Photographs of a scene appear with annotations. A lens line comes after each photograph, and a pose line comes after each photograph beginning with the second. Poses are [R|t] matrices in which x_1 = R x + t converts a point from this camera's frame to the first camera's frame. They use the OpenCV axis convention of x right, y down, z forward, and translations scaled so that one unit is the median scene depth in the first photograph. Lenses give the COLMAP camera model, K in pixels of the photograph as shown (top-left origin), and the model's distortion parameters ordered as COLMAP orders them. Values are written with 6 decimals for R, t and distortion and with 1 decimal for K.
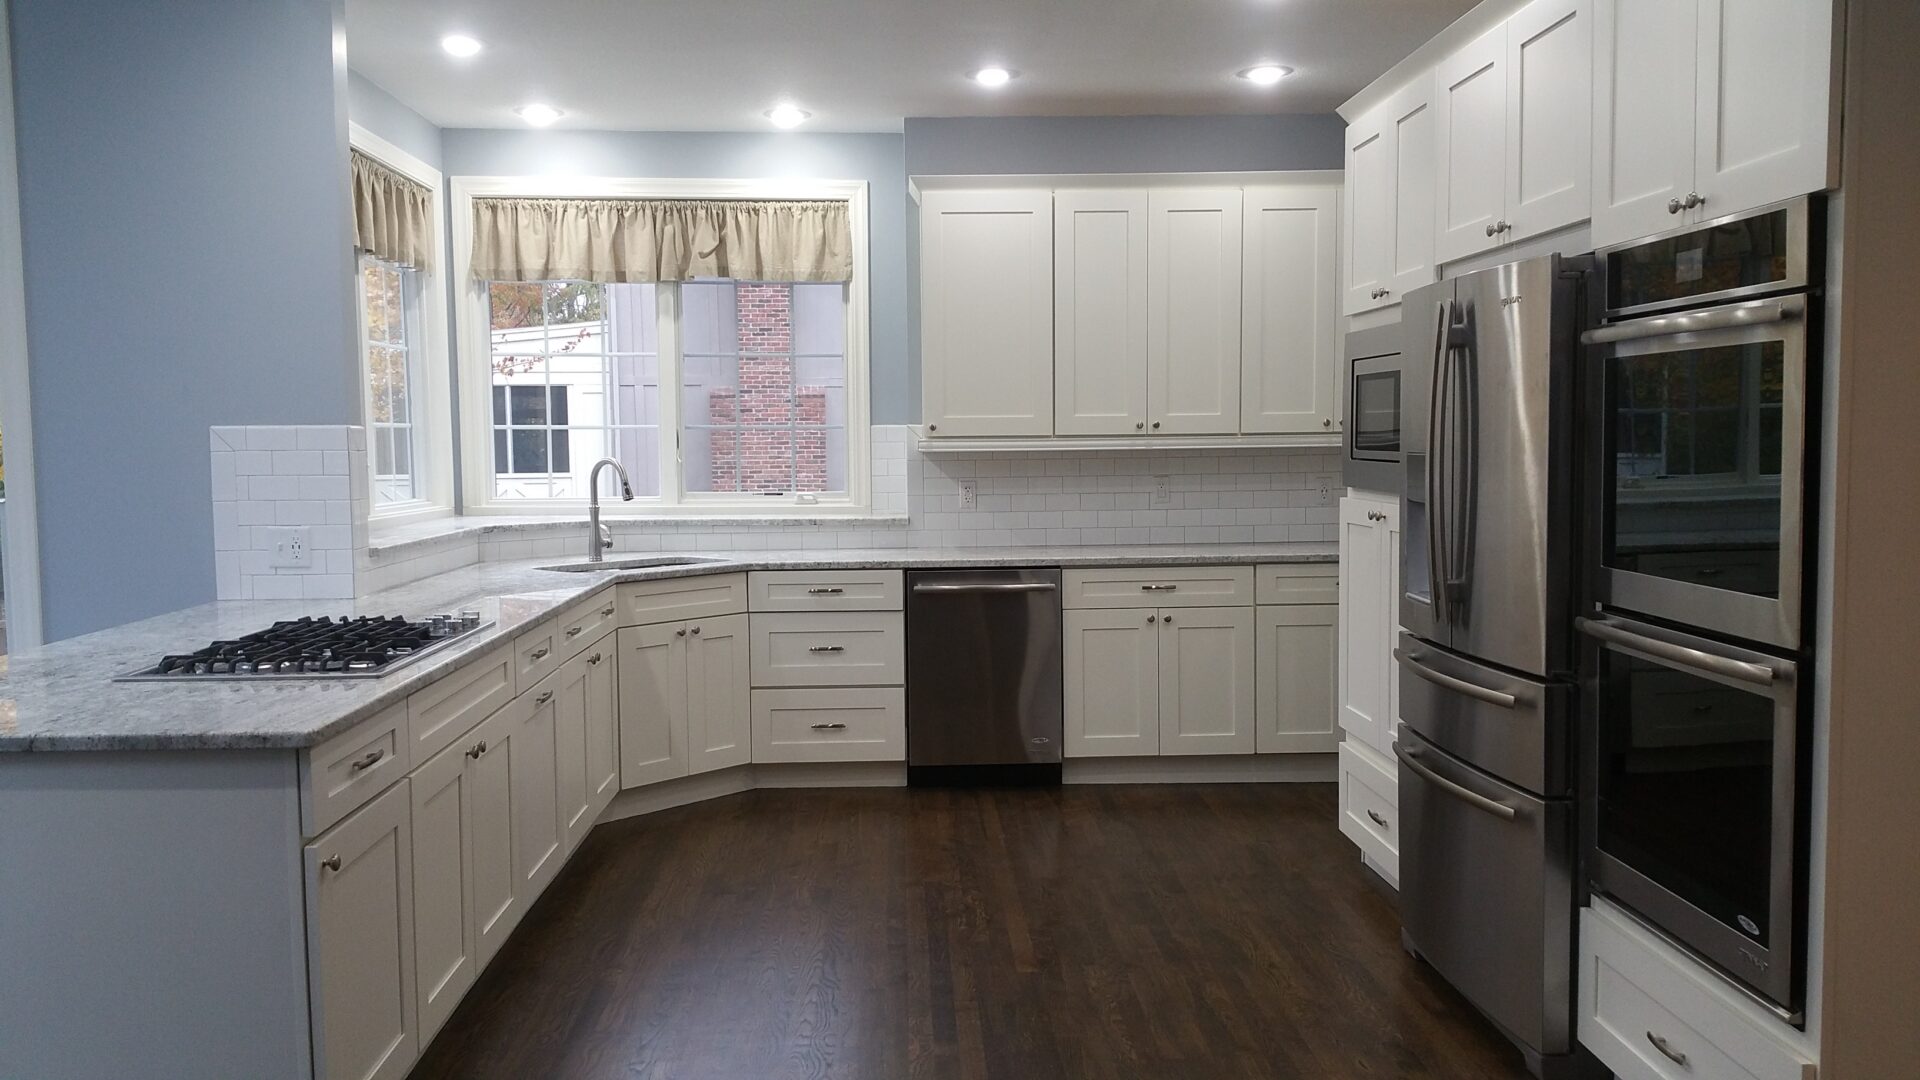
lens RADIAL K [[1556.1, 0, 960.0], [0, 1556.1, 540.0], [0, 0, 1]] dist [0.133110, -0.266218]
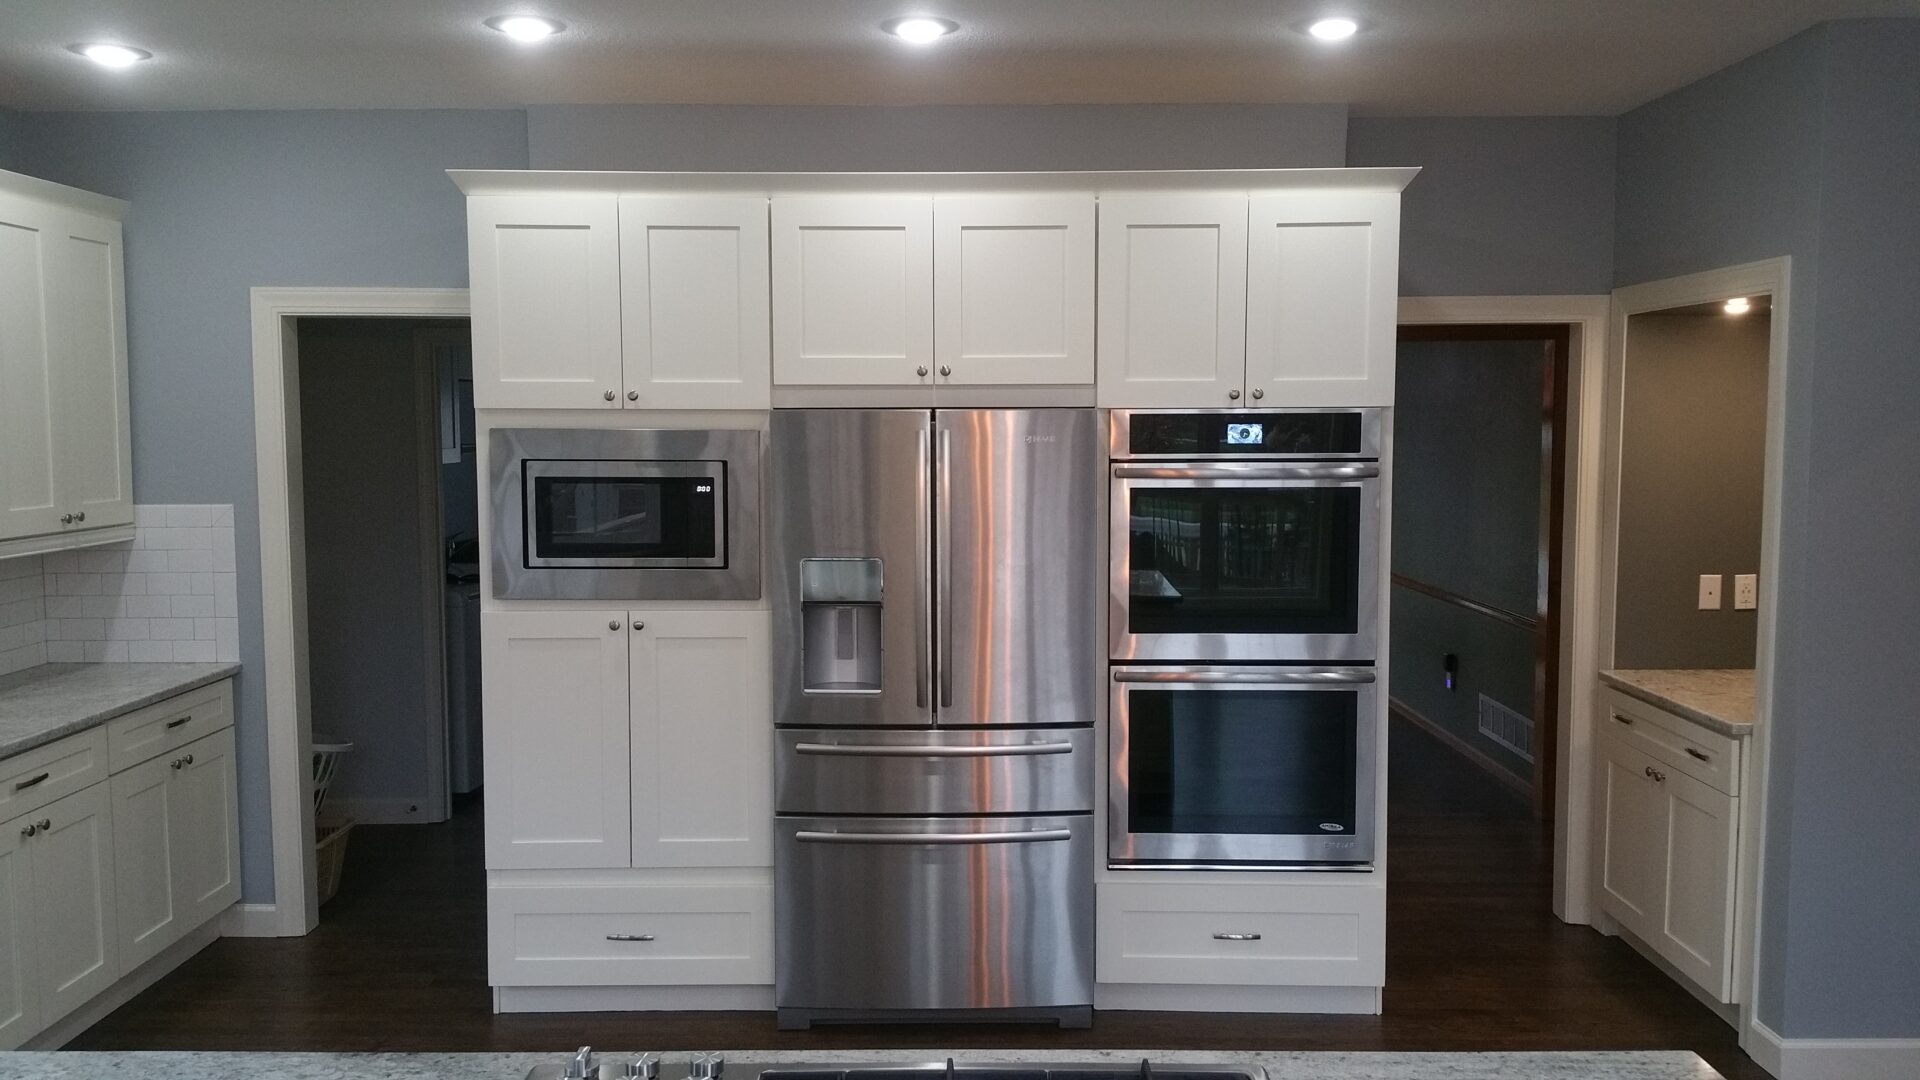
lens RADIAL K [[1536.9, 0, 965.2], [0, 1536.9, 545.8], [0, 0, 1]] dist [0.142345, -0.280403]
pose [[0.041299, -0.070388, 0.996664, -0.493109], [0.068937, 0.995339, 0.067438, -0.083682], [-0.996766, 0.065922, 0.045959, 0.549105]]
